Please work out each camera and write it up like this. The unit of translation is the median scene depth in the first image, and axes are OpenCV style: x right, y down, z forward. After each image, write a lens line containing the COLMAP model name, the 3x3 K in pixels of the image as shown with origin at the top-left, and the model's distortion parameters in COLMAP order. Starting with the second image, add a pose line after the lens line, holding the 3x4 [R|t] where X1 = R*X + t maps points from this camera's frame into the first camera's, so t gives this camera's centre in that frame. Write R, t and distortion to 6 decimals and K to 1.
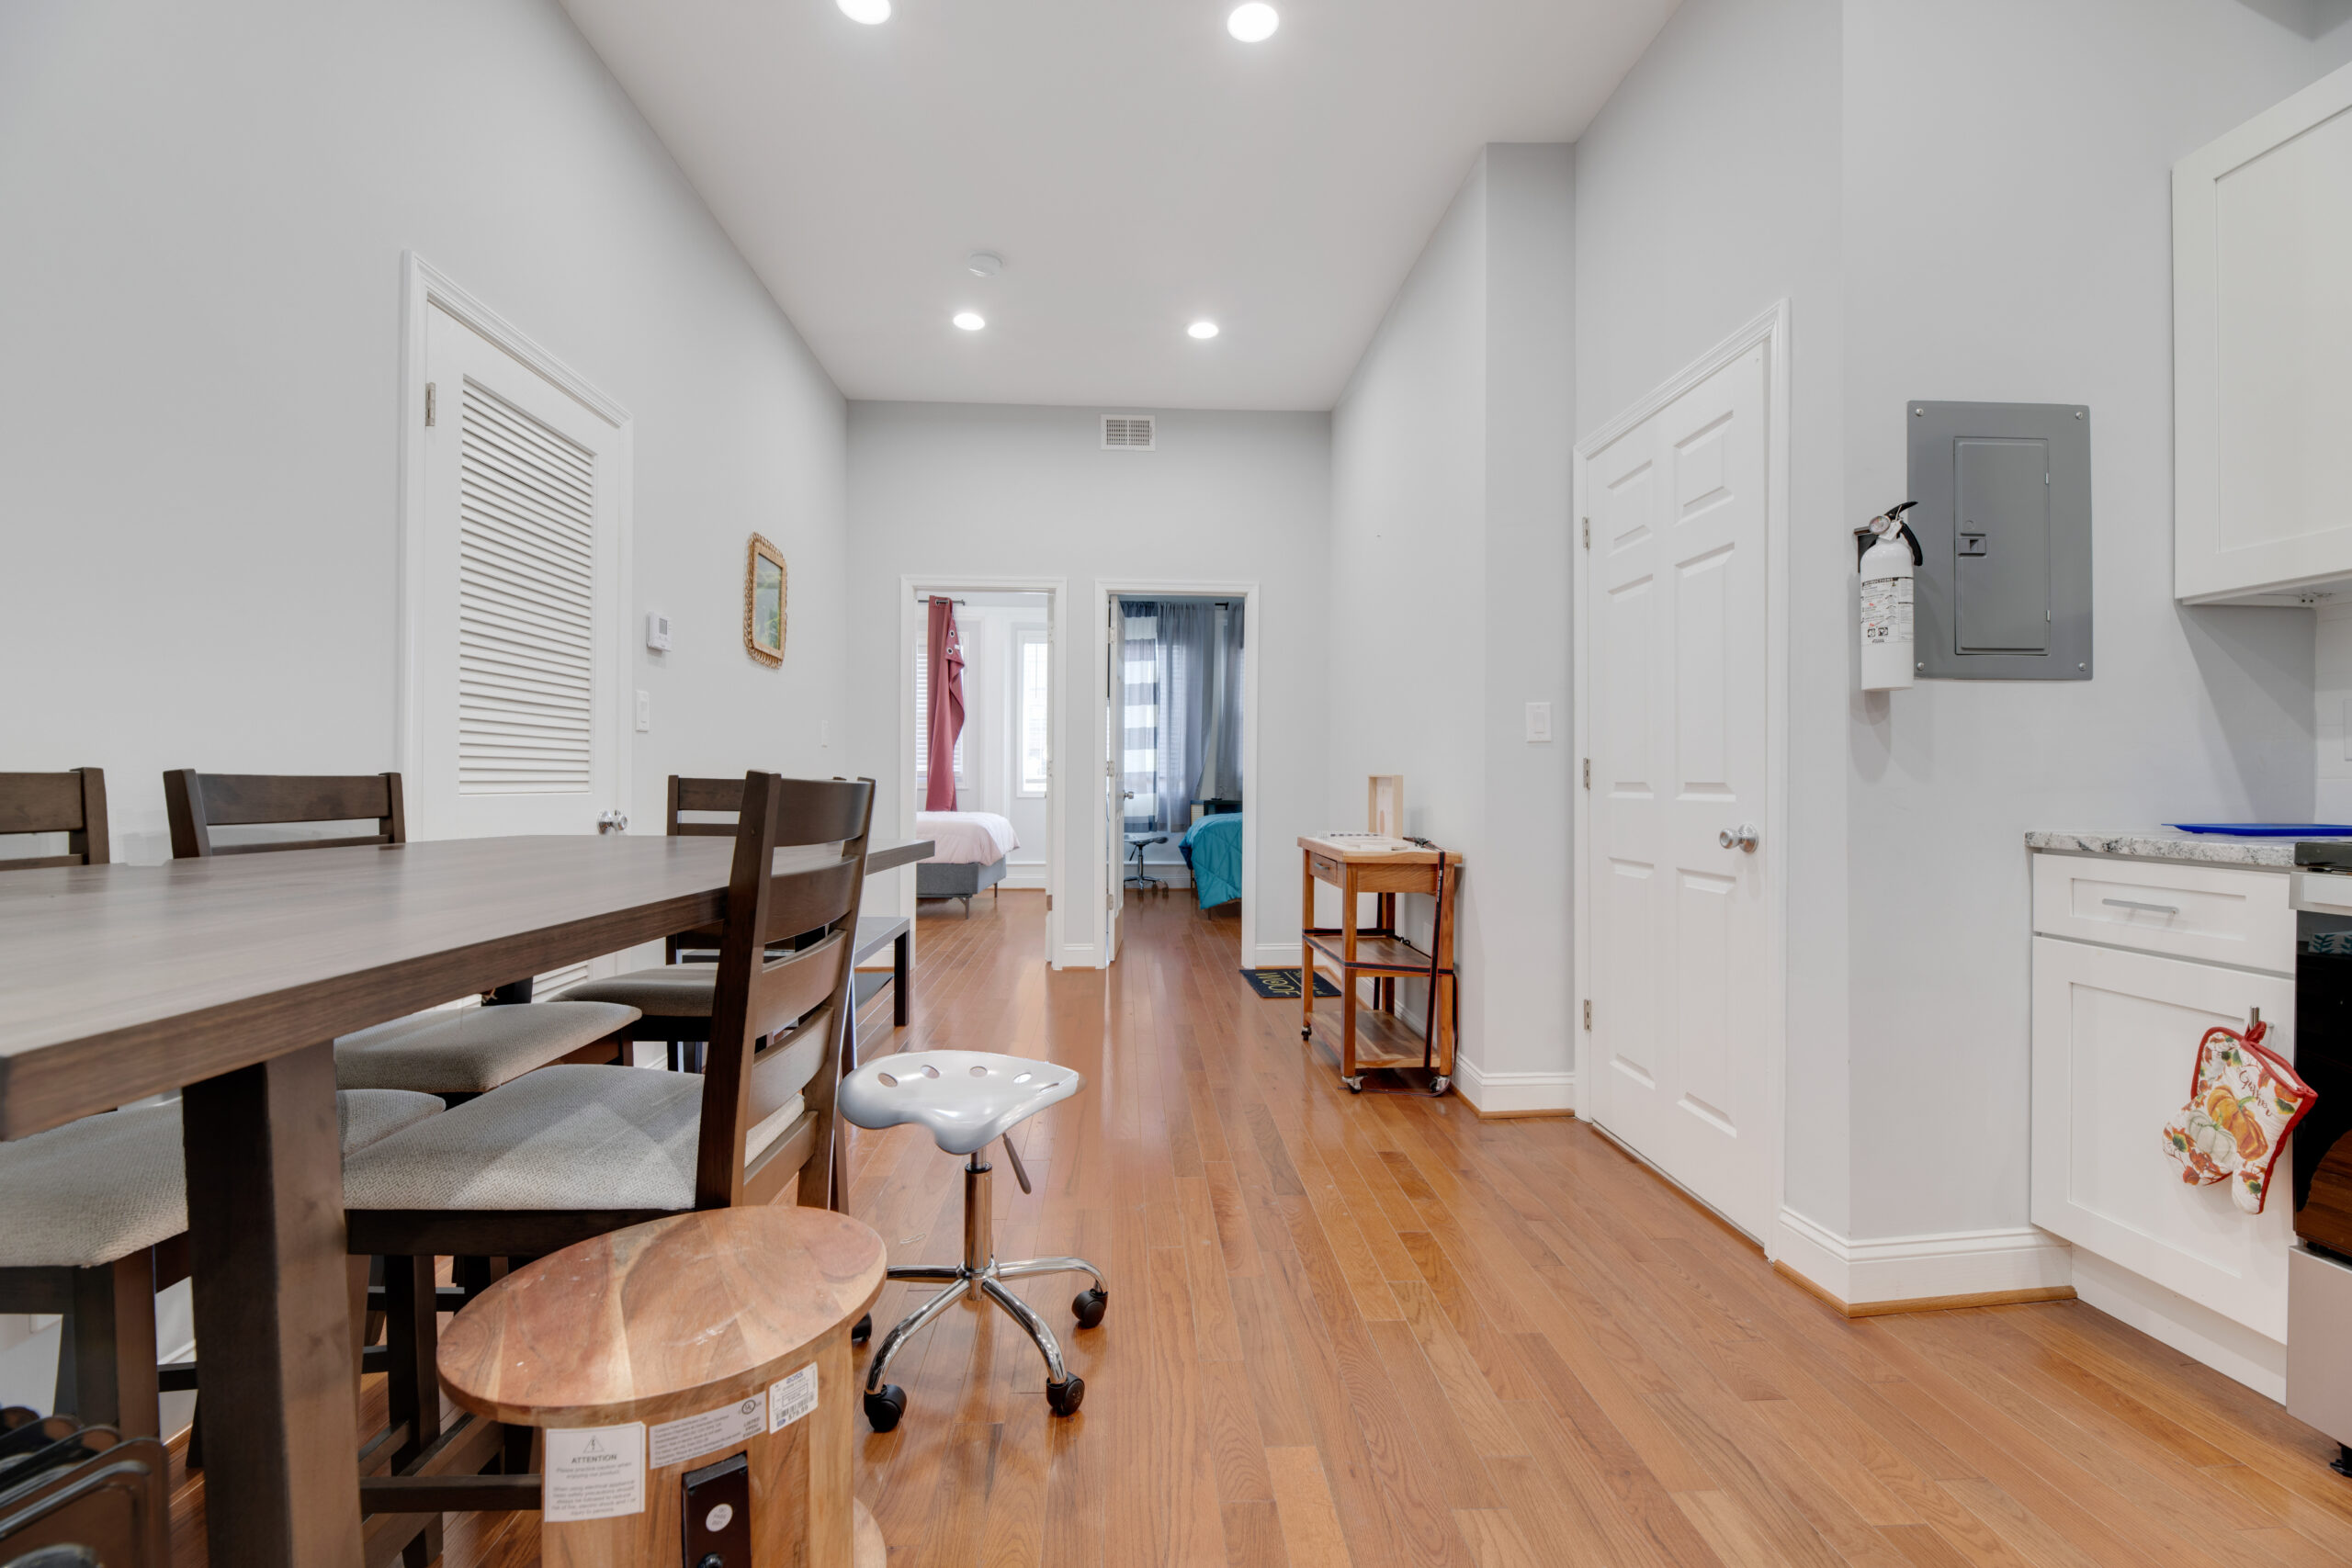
lens RADIAL K [[951.3, 0, 1167.8], [0, 951.3, 777.9], [0, 0, 1]] dist [0.000368, -0.000081]
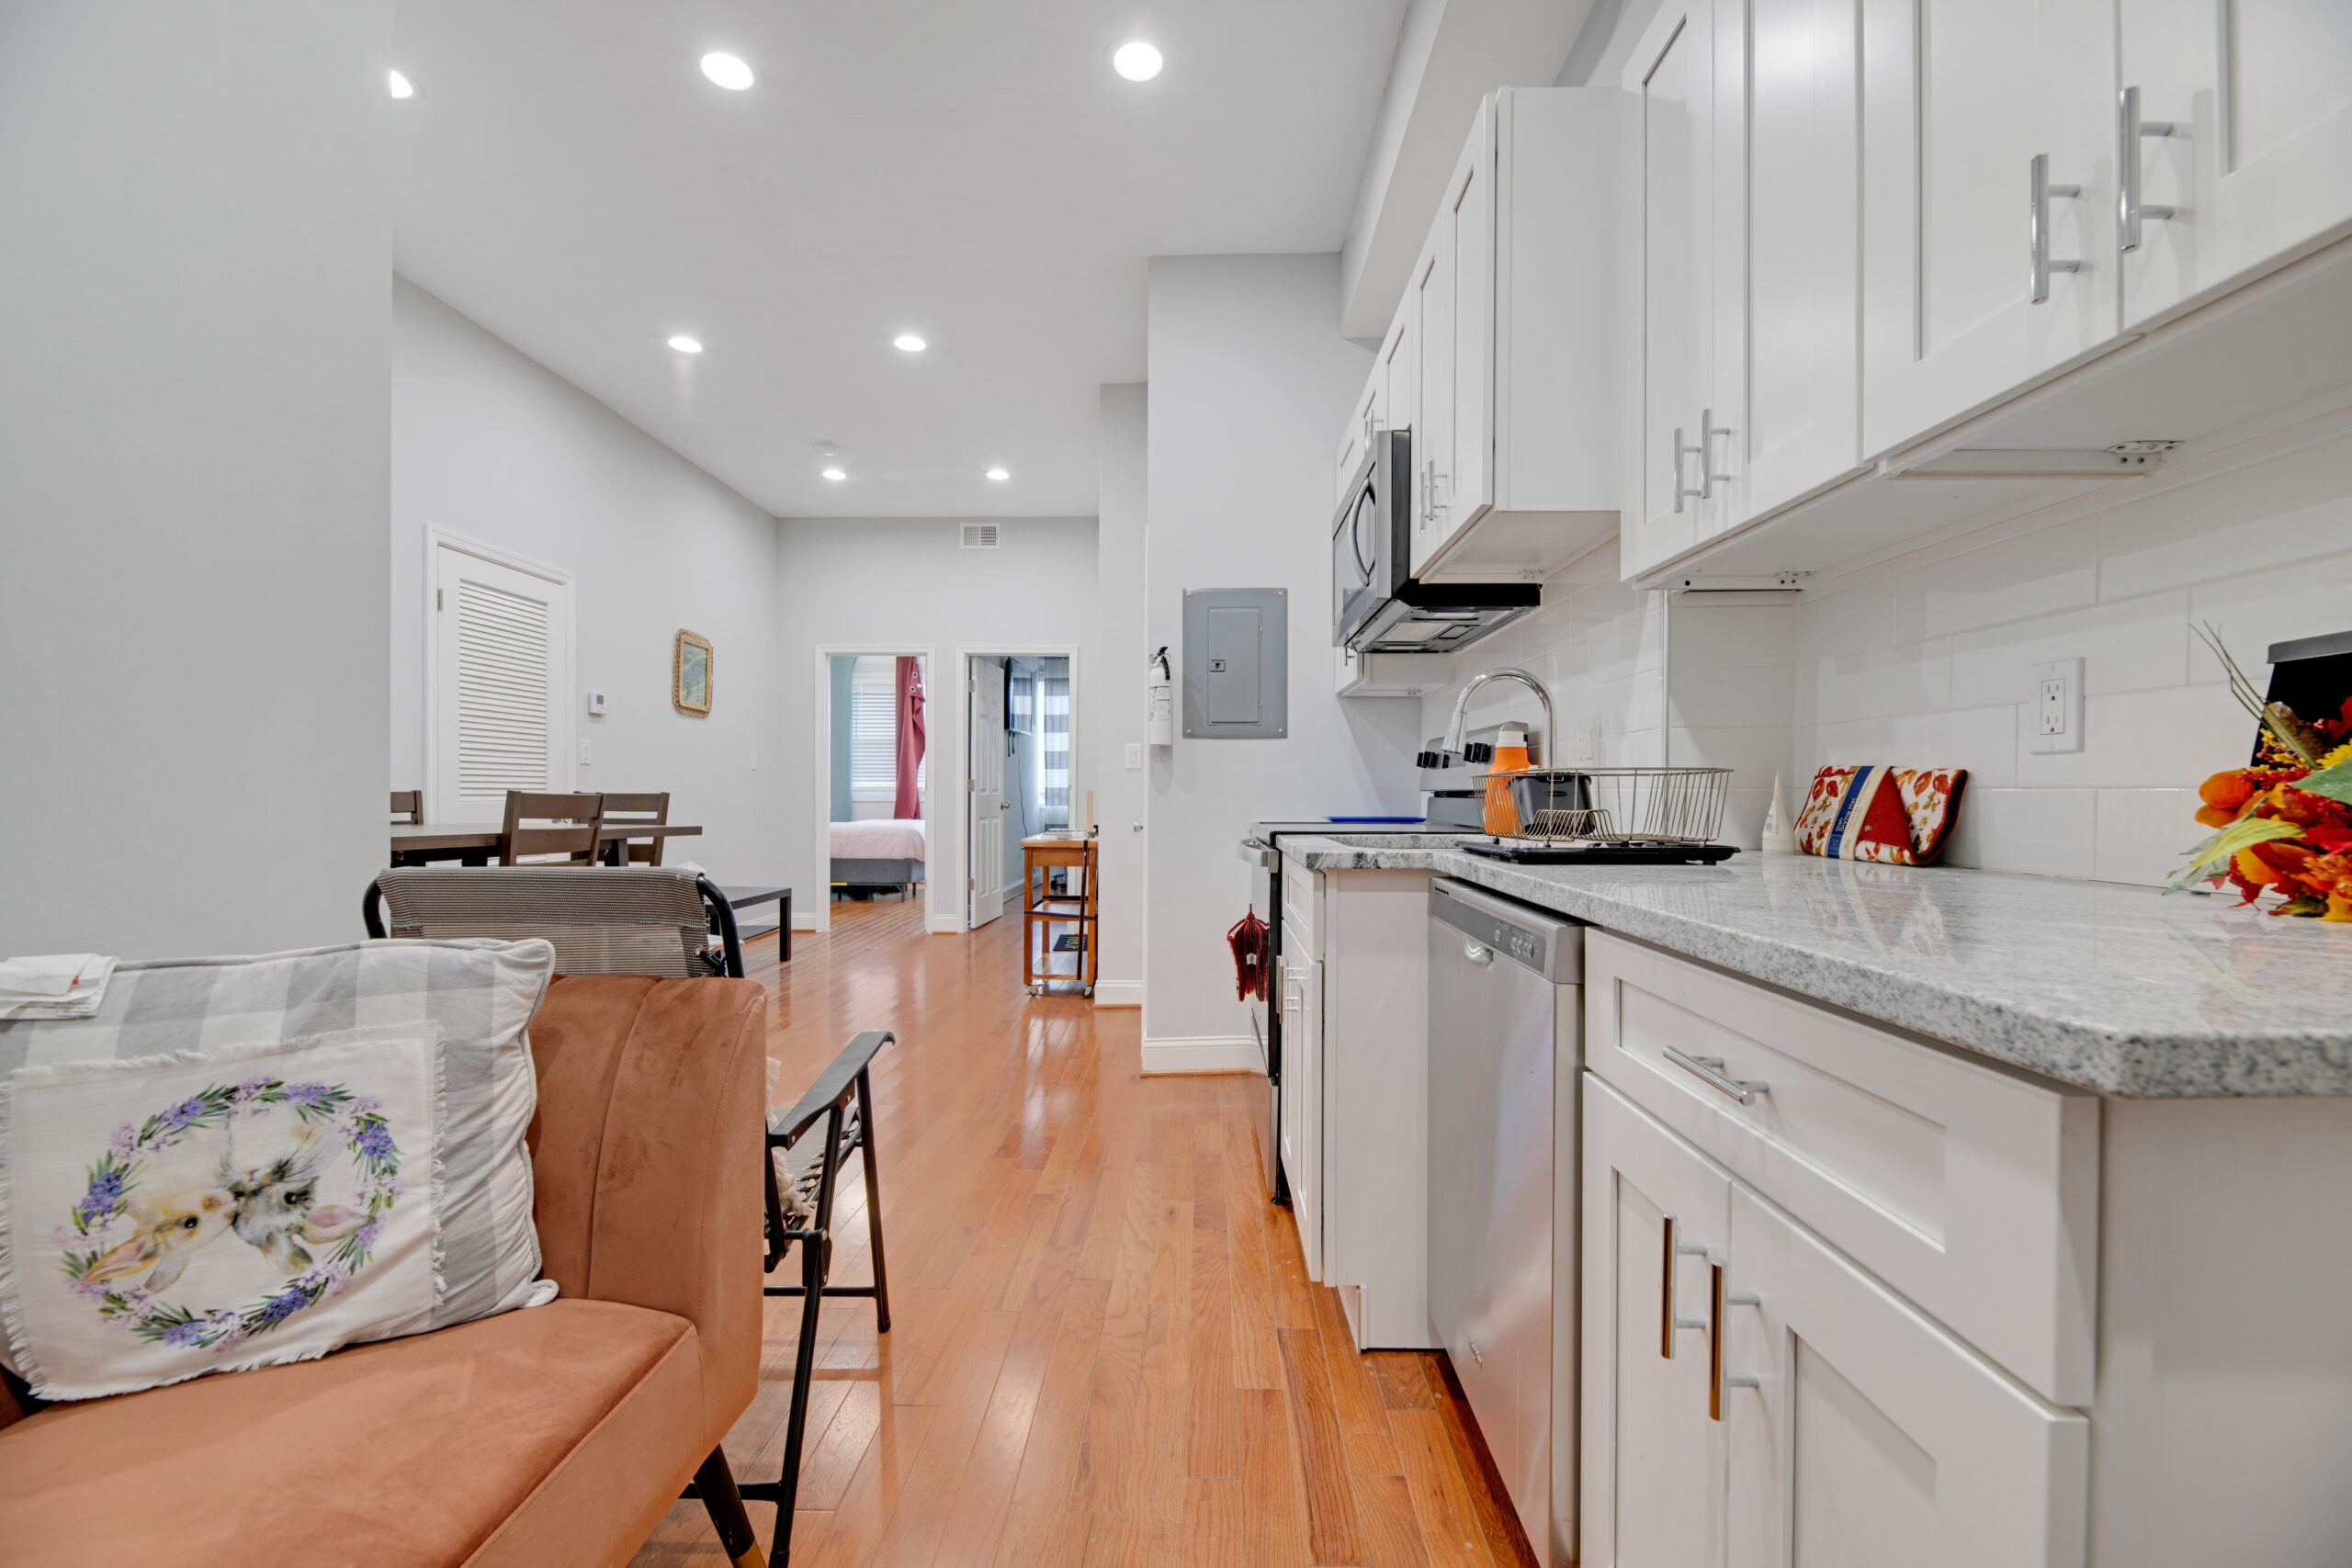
lens RADIAL K [[939.9, 0, 1171.0], [0, 939.9, 804.2], [0, 0, 1]] dist [0.000894, 0.000145]
pose [[0.996725, 0.000043, -0.080867, 0.302903], [0.001005, 0.999916, 0.012919, 0.000177], [0.080861, -0.012958, 0.996641, -0.278297]]
